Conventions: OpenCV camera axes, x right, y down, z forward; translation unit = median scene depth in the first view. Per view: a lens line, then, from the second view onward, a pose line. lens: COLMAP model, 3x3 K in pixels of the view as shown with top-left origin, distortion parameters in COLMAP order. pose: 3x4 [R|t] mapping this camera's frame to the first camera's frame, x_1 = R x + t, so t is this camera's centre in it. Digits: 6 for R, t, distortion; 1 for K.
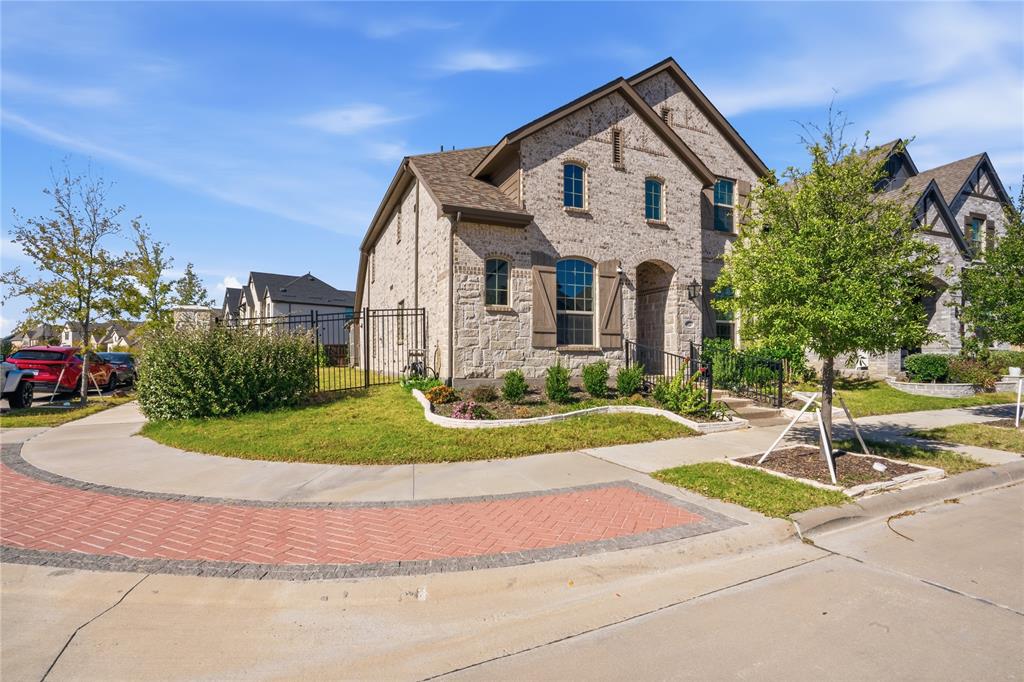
lens RADIAL K [[516.2, 0, 505.8], [0, 516.2, 348.3], [0, 0, 1]] dist [-0.047399, 0.000003]
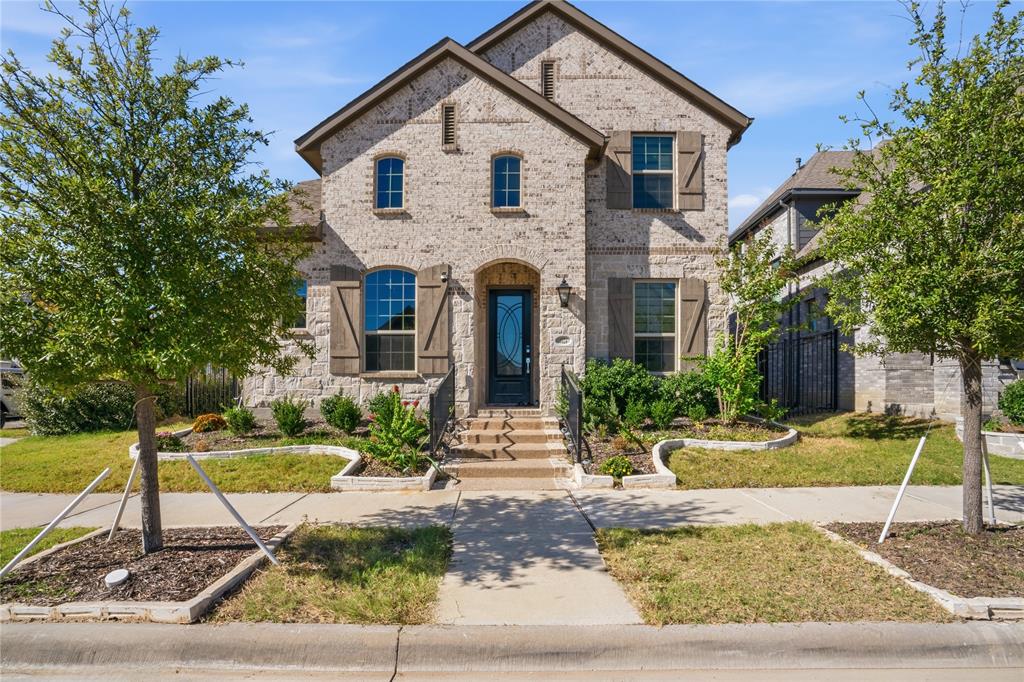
lens RADIAL K [[516.2, 0, 497.8], [0, 516.2, 377.7], [0, 0, 1]] dist [-0.047399, 0.000003]
pose [[0.895255, -0.005703, -0.445517, 0.651420], [0.007646, 0.999967, 0.002564, 0.003996], [0.445488, -0.005702, 0.895270, 0.315512]]
